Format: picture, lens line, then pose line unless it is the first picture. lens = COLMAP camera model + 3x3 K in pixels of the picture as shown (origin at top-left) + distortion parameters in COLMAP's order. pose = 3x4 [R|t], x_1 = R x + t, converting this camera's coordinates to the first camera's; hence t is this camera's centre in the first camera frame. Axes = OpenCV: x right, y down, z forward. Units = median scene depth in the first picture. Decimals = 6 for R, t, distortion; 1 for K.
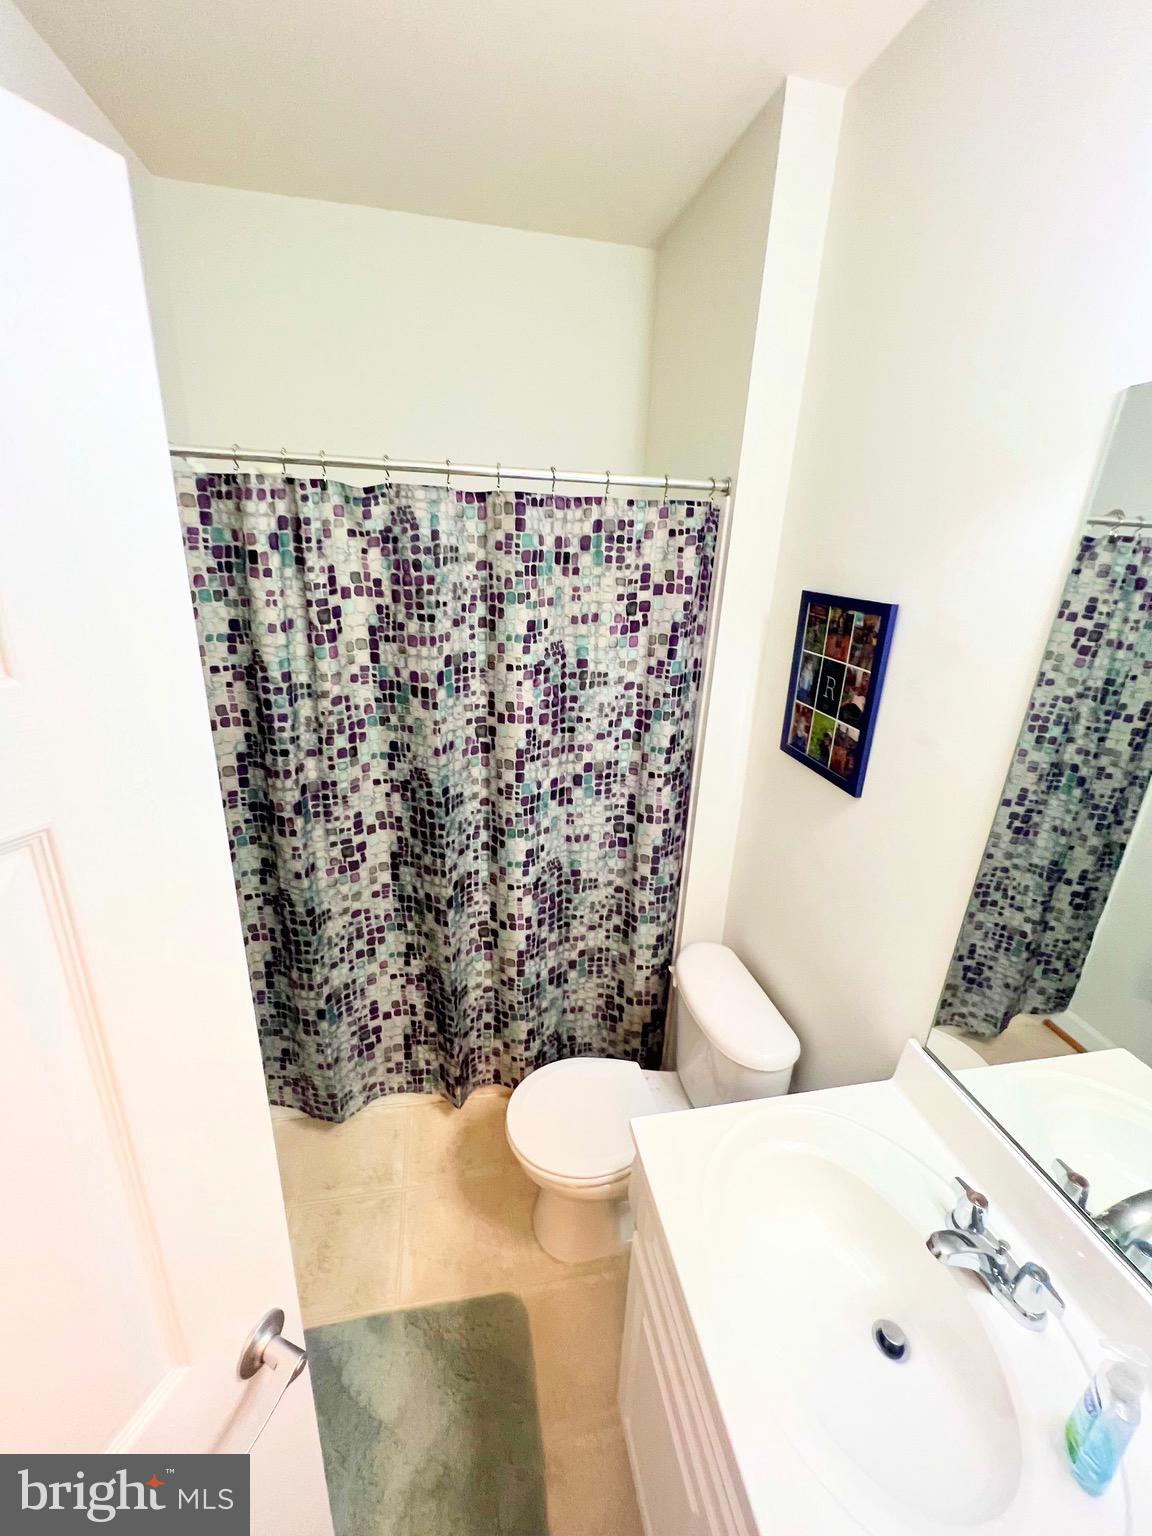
lens RADIAL K [[616.3, 0, 573.3], [0, 616.3, 763.8], [0, 0, 1]] dist [-0.005960, 0.001225]
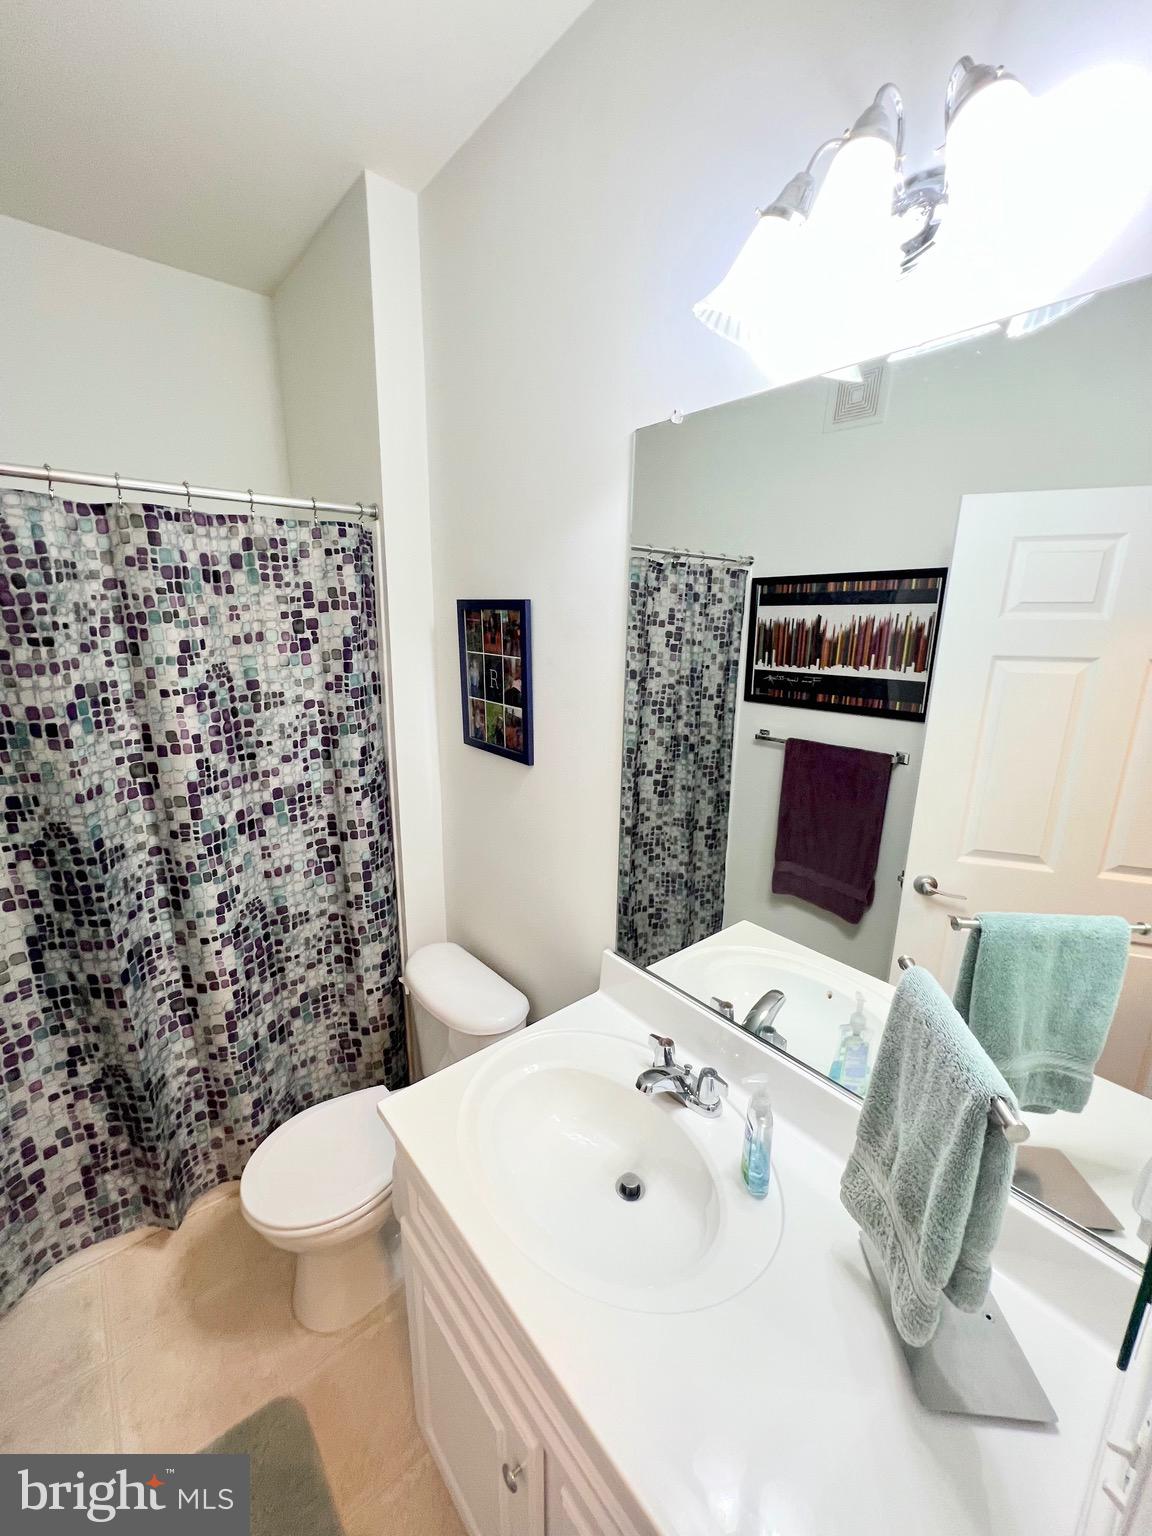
lens RADIAL K [[616.3, 0, 576.1], [0, 616.3, 769.2], [0, 0, 1]] dist [-0.005960, 0.001225]
pose [[0.876274, -0.144857, 0.459522, -0.003342], [0.183462, 0.982203, -0.040225, 0.091695], [-0.445517, 0.119553, 0.887255, -0.059874]]
